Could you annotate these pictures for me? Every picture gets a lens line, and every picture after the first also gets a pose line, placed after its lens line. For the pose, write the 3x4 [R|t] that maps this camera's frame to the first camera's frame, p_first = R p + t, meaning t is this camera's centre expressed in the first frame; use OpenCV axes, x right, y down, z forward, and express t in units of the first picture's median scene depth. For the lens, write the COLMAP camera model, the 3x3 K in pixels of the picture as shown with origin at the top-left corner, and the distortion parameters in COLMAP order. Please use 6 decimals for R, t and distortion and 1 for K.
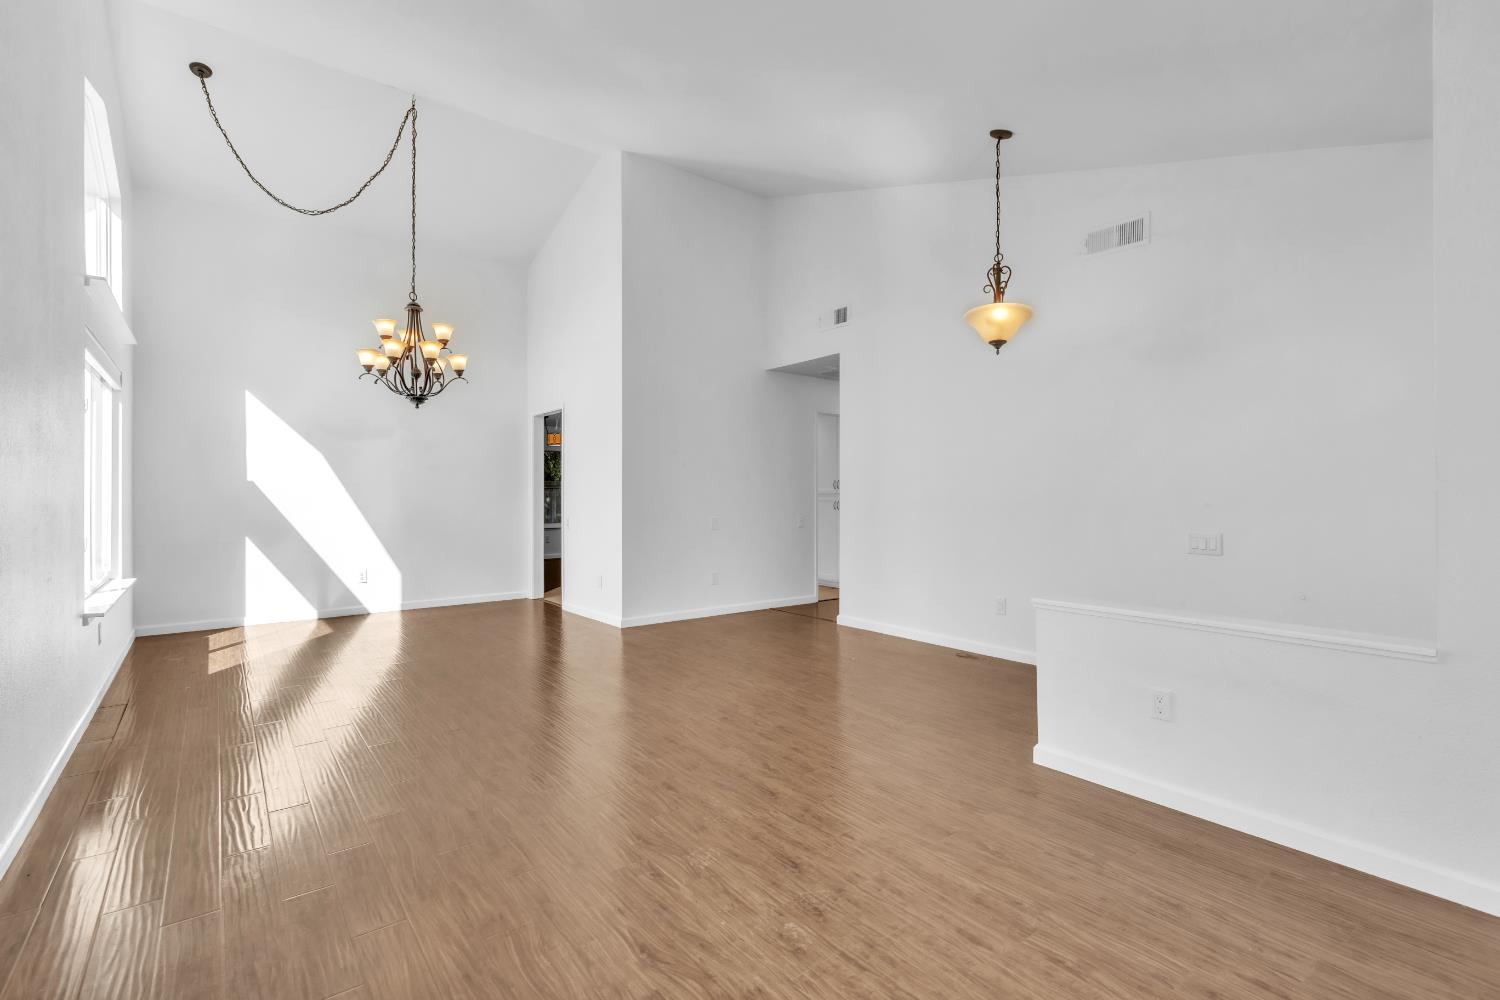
lens RADIAL K [[684.9, 0, 737.1], [0, 684.9, 501.5], [0, 0, 1]] dist [-0.003050, -0.000122]
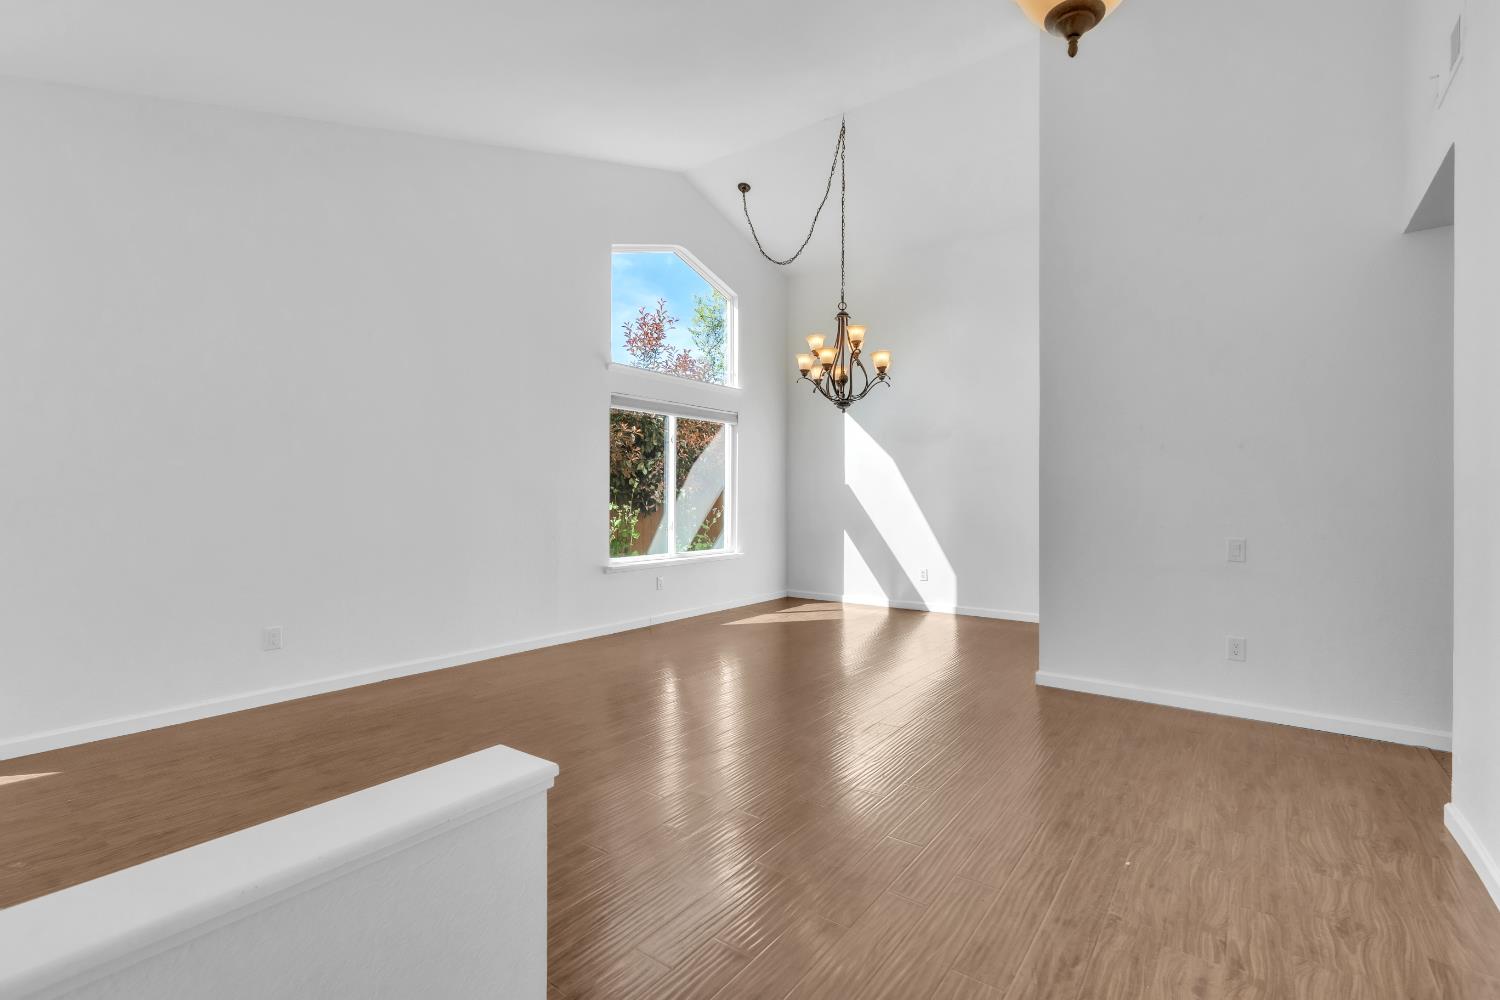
lens RADIAL K [[684.9, 0, 750.3], [0, 684.9, 491.7], [0, 0, 1]] dist [-0.003050, -0.000122]
pose [[0.278888, -0.003567, -0.960317, 0.419081], [-0.018759, 0.999782, -0.009161, -0.002722], [0.960140, 0.020570, 0.278760, 0.494361]]
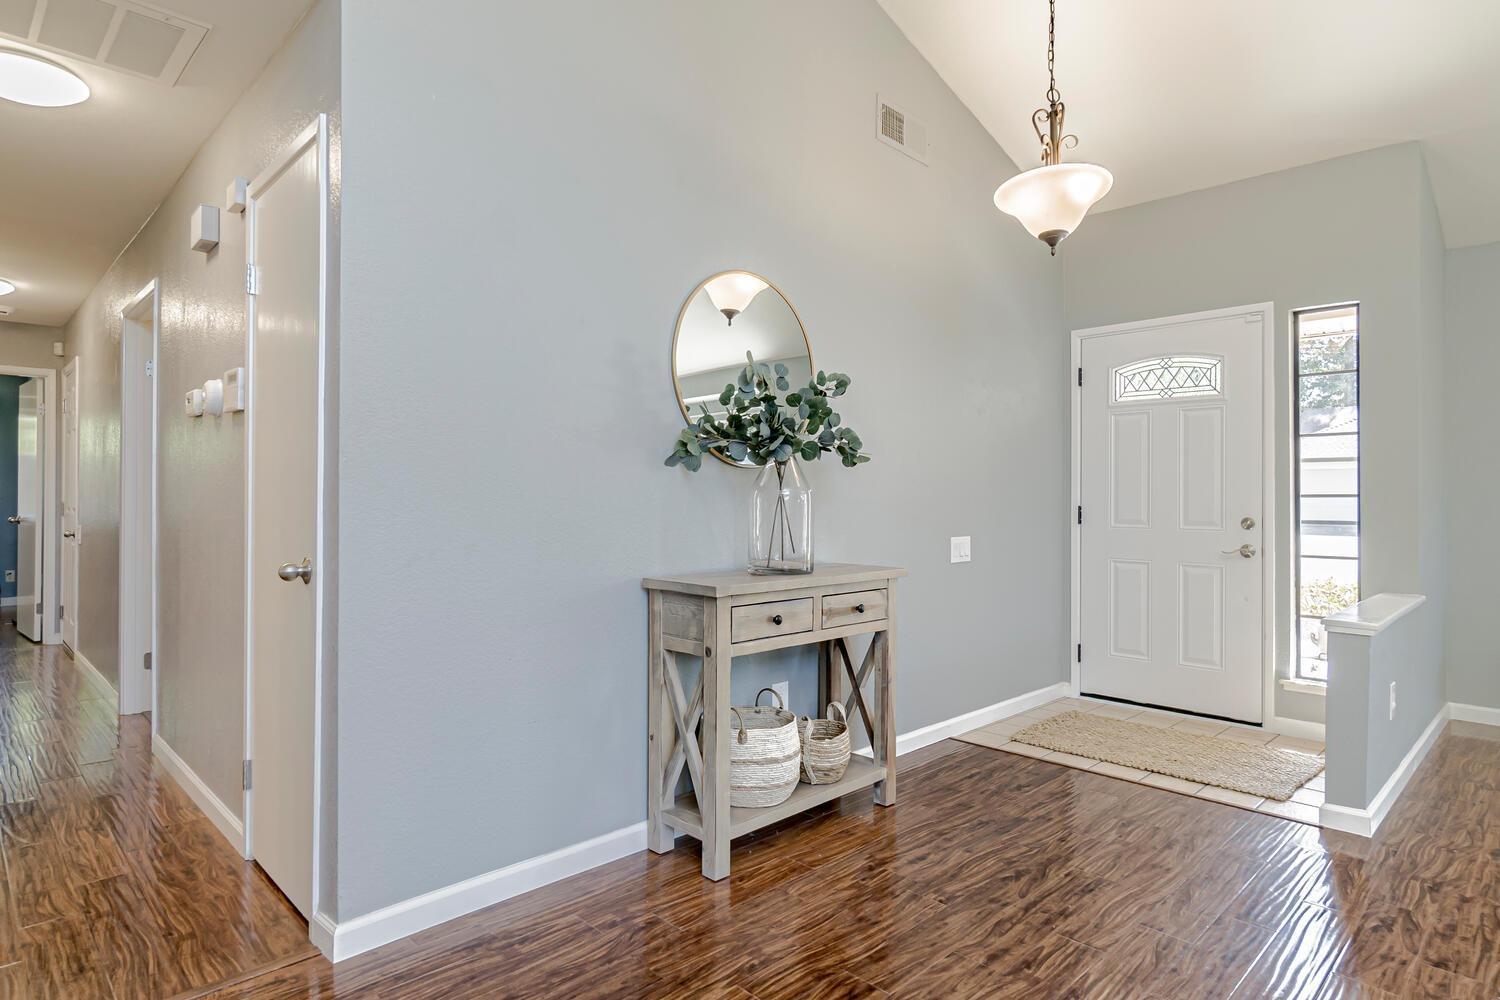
lens RADIAL K [[827.6, 0, 751.9], [0, 827.6, 500.4], [0, 0, 1]] dist [0.004787, -0.001079]
pose [[-0.121104, 0.002475, 0.992637, -0.202567], [0.007550, 0.999970, -0.001572, -0.001238], [-0.992611, 0.007304, -0.121119, 0.876542]]
